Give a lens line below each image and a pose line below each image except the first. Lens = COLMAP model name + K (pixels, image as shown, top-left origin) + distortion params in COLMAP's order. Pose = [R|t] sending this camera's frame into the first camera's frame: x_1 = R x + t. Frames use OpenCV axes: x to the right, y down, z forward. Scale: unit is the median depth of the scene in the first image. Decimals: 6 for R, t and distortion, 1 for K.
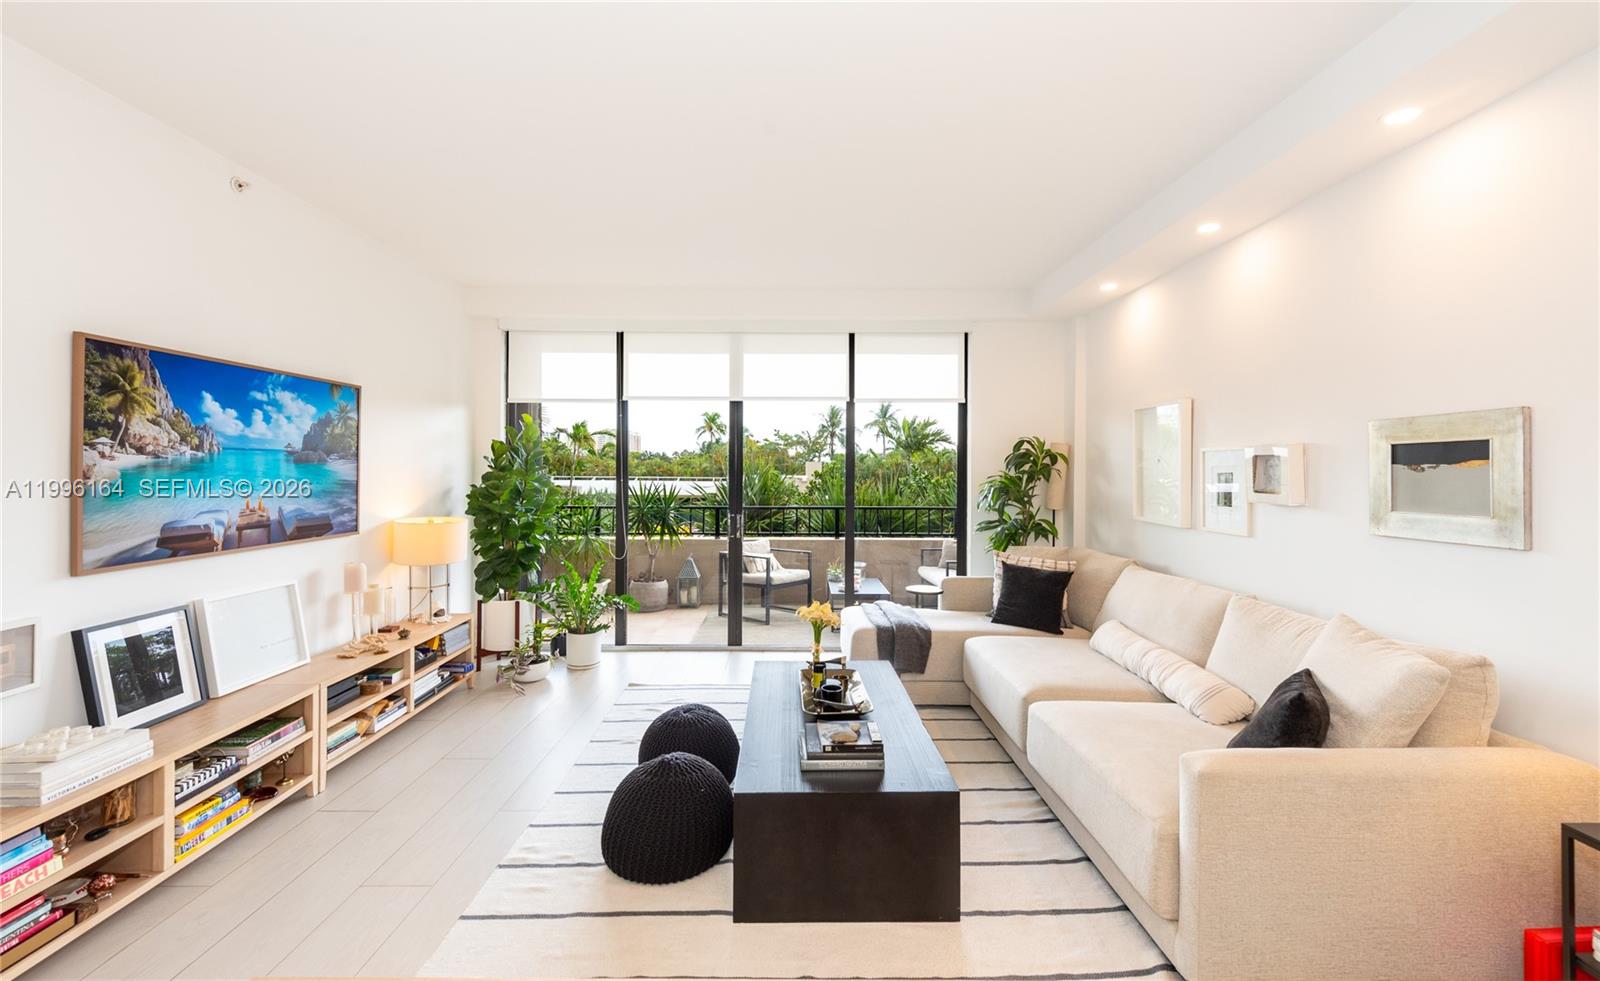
lens RADIAL K [[634.4, 0, 800.1], [0, 634.4, 468.8], [0, 0, 1]] dist [0.002796, 0.000006]
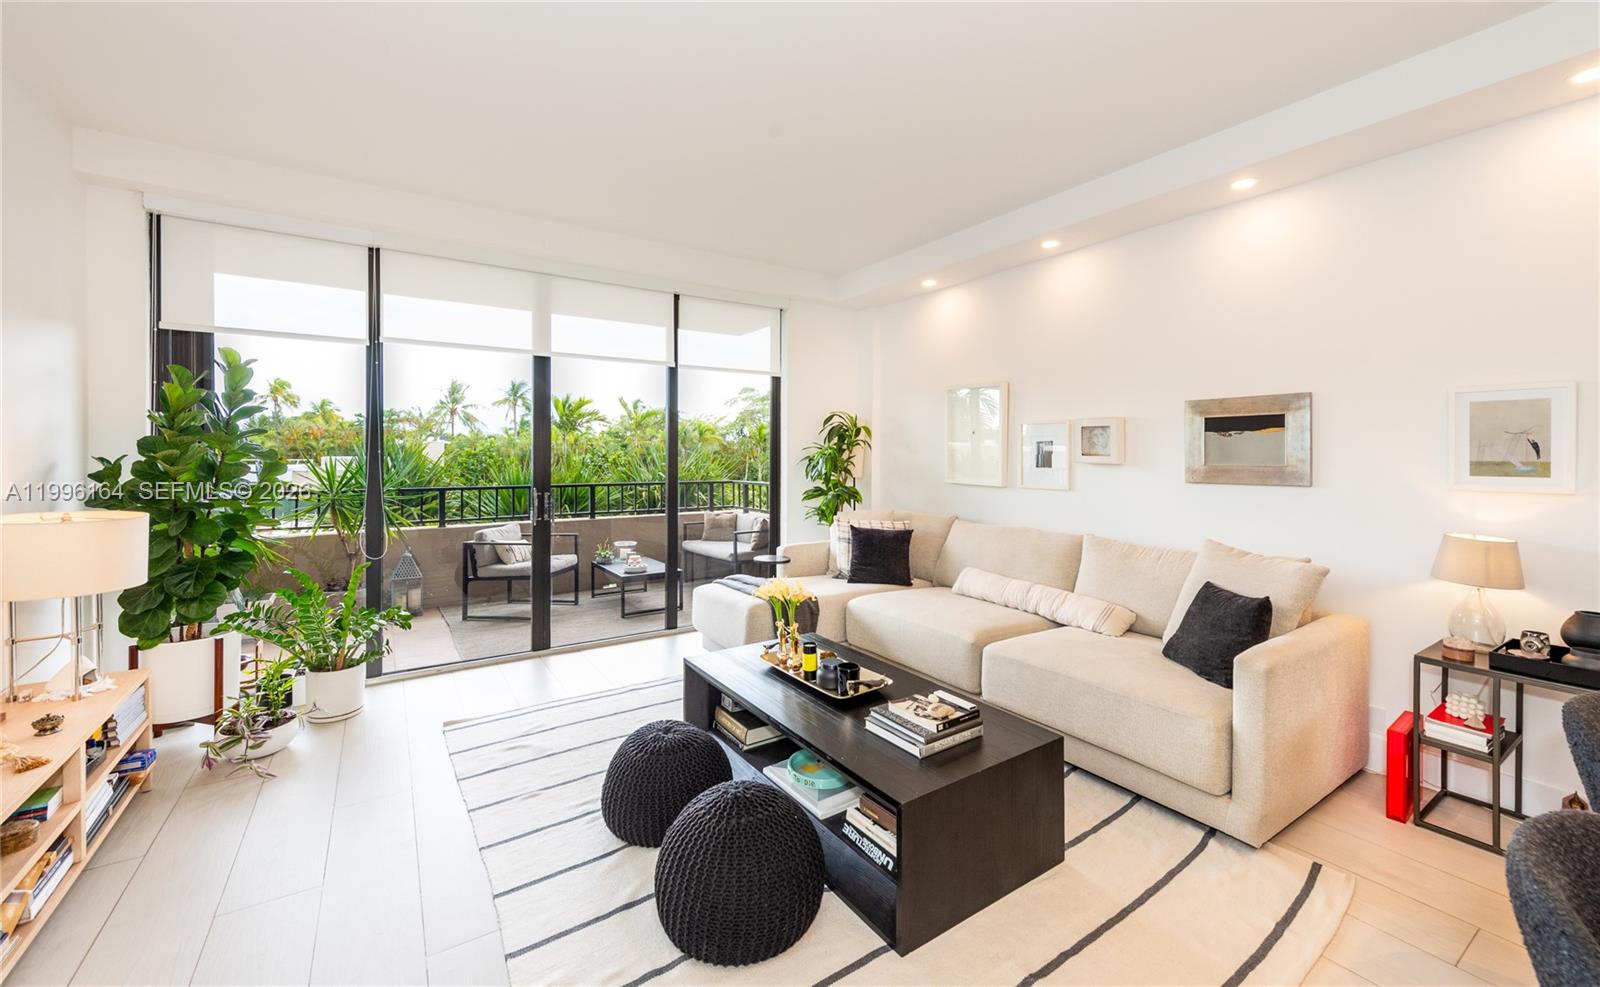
lens RADIAL K [[607.8, 0, 787.0], [0, 607.8, 455.7], [0, 0, 1]] dist [0.004319, -0.000485]
pose [[0.849201, -0.003550, 0.528058, -0.450511], [-0.001716, 0.999954, 0.009483, 0.027682], [-0.528067, -0.008959, 0.849155, 0.272000]]
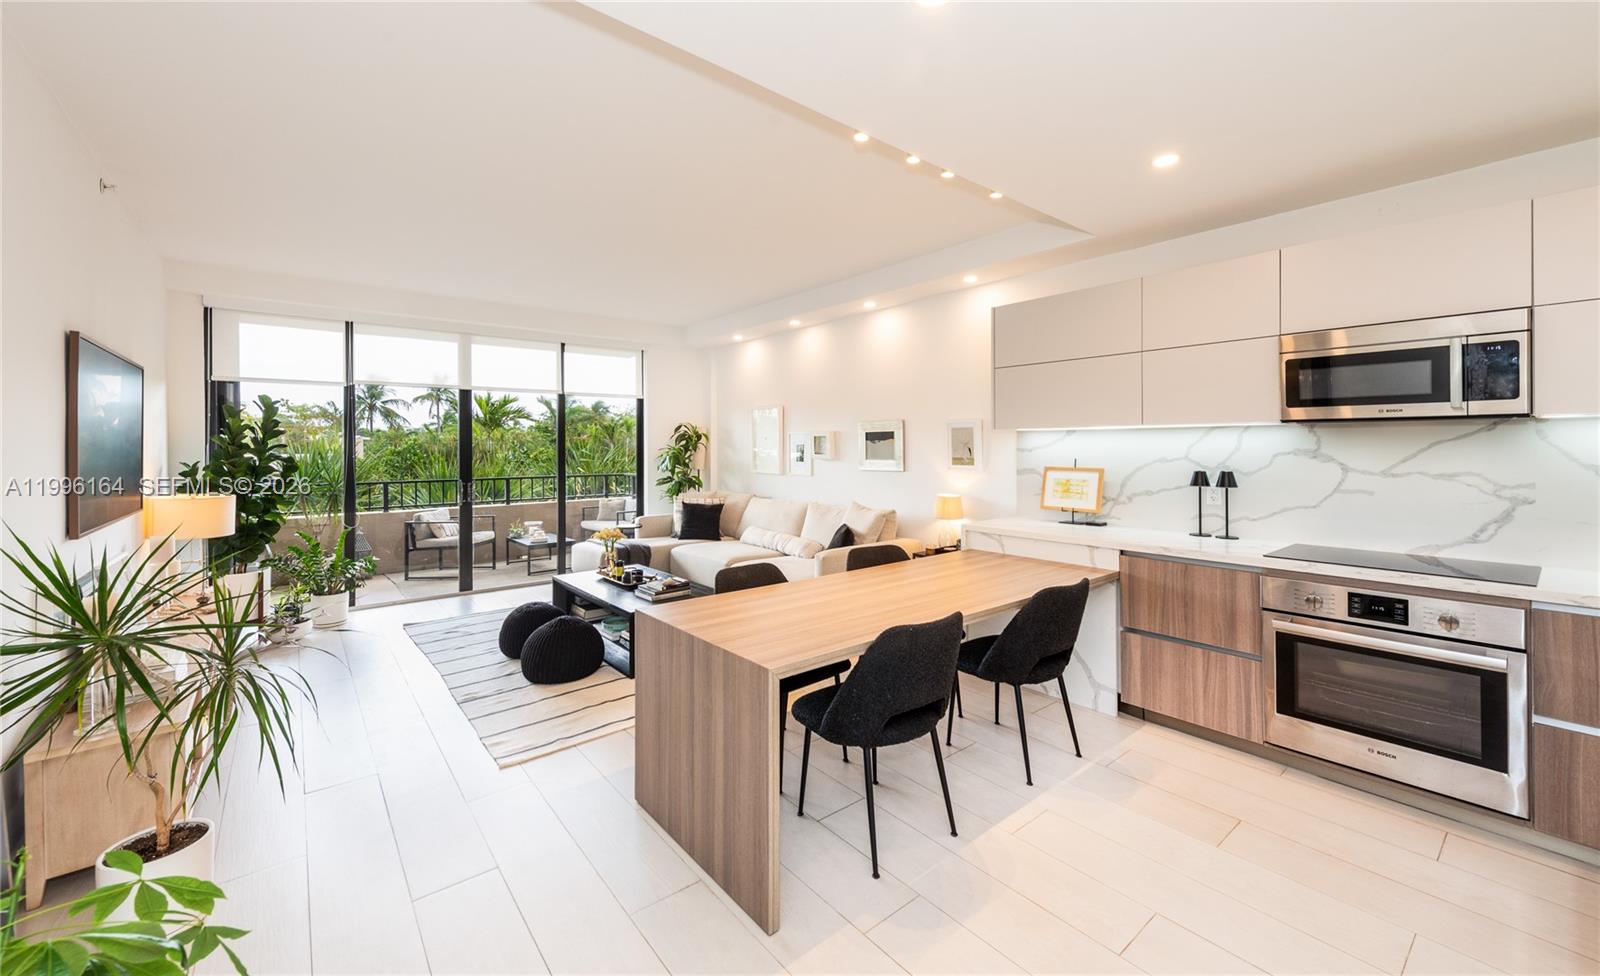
lens RADIAL K [[593.8, 0, 775.5], [0, 593.8, 443.4], [0, 0, 1]] dist [-0.000175, -0.000047]
pose [[0.794703, -0.005897, 0.606970, -0.576662], [0.006872, 0.999976, 0.000718, -0.000217], [-0.606960, 0.003601, 0.794724, -0.475489]]
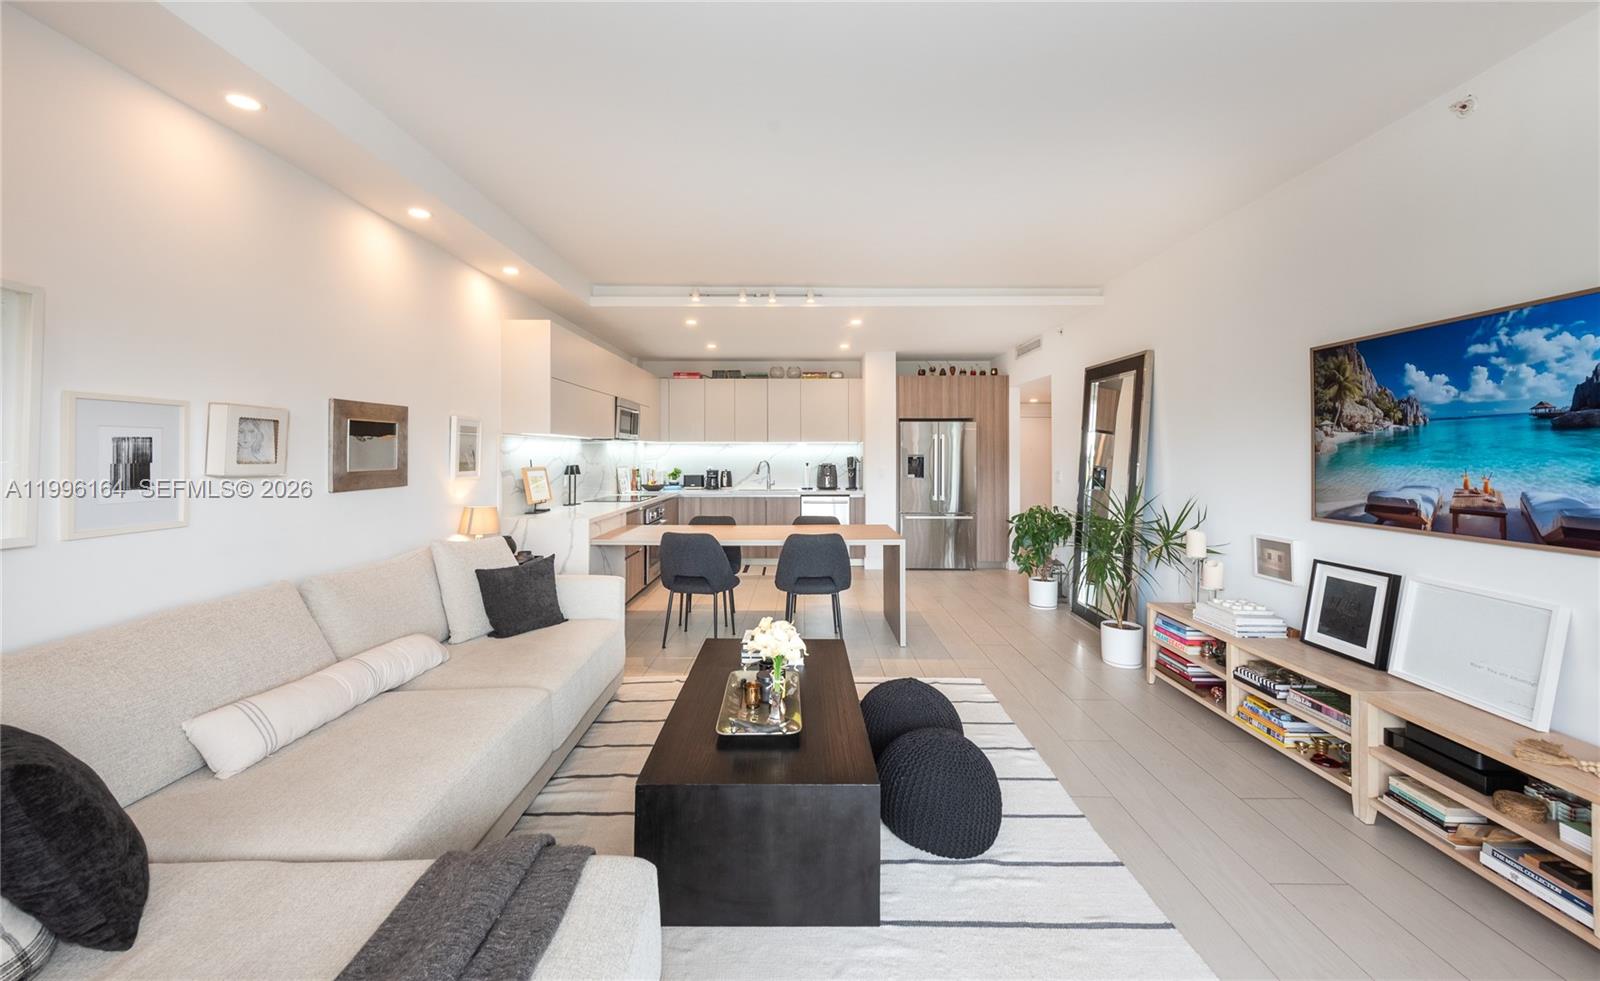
lens RADIAL K [[634.4, 0, 800.1], [0, 634.4, 468.8], [0, 0, 1]] dist [0.002796, 0.000006]
pose [[-0.999843, -0.005855, 0.016696, -0.013254], [-0.005518, 0.999782, 0.020155, 0.023911], [-0.016811, 0.020060, -0.999657, 1.812086]]
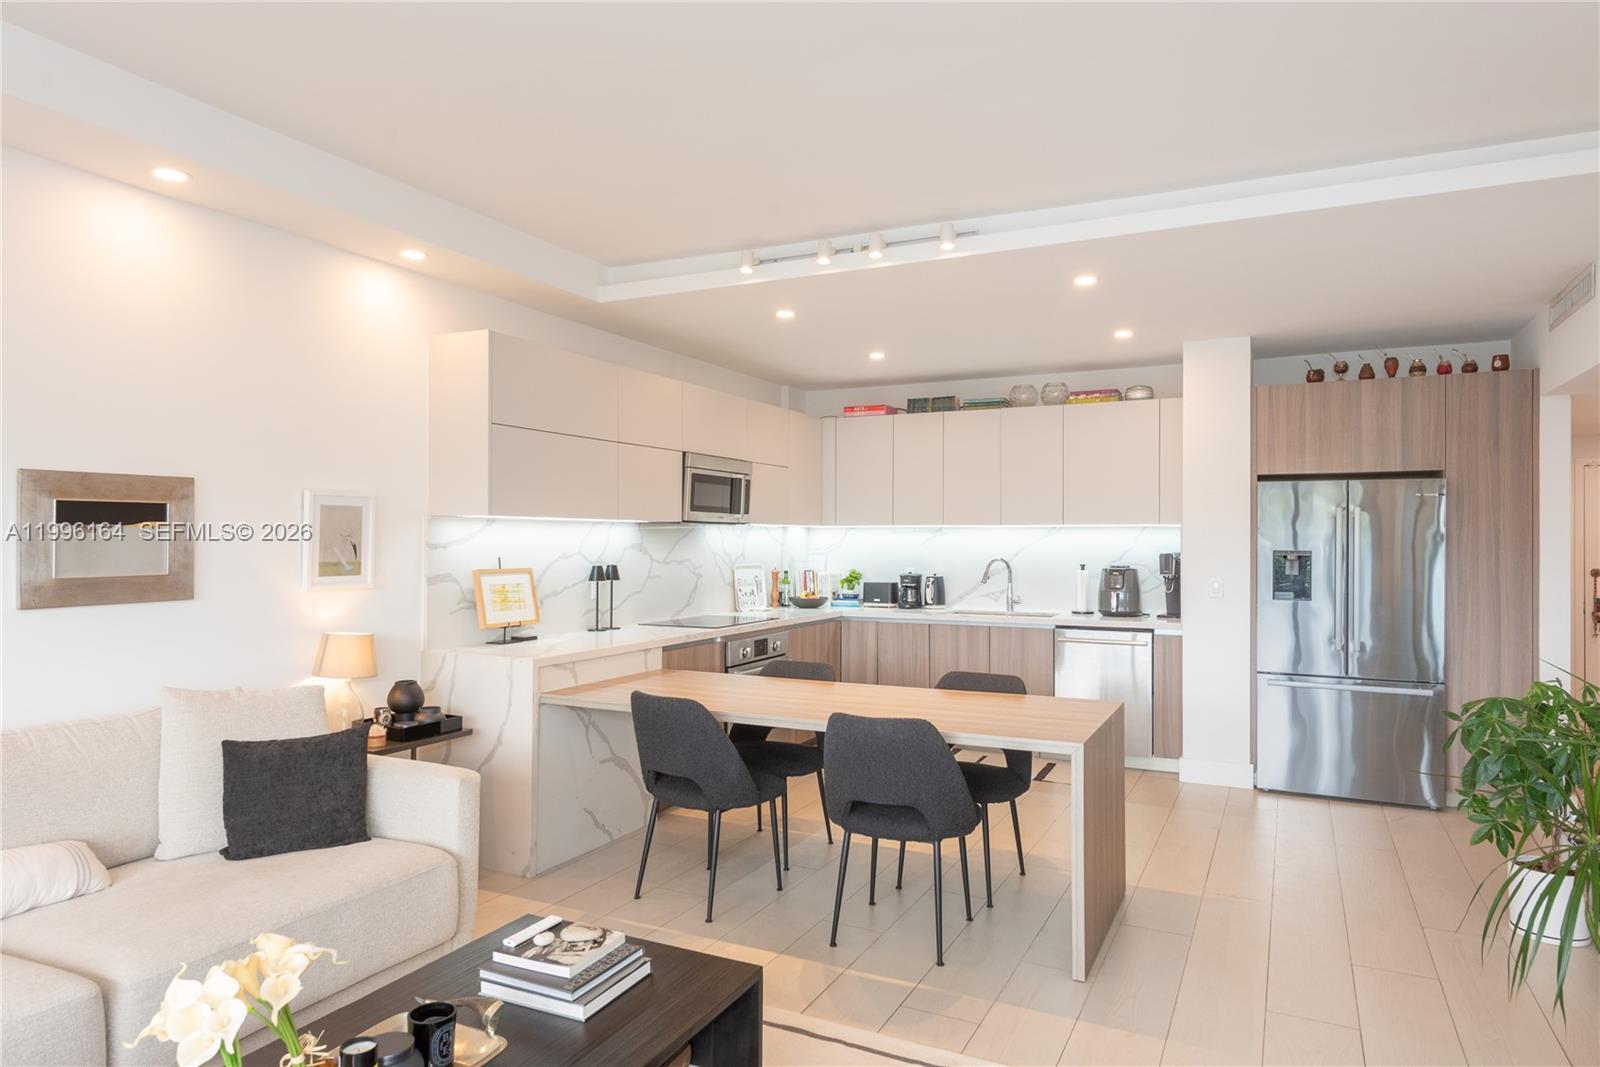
lens RADIAL K [[995.2, 0, 800.0], [0, 995.2, 533.5], [0, 0, 1]] dist [0.003039, 0.000143]
pose [[-0.886934, -0.004689, 0.461873, -0.466548], [-0.008687, 0.999941, -0.006530, 0.005583], [-0.461815, -0.009804, -0.886922, 1.375330]]
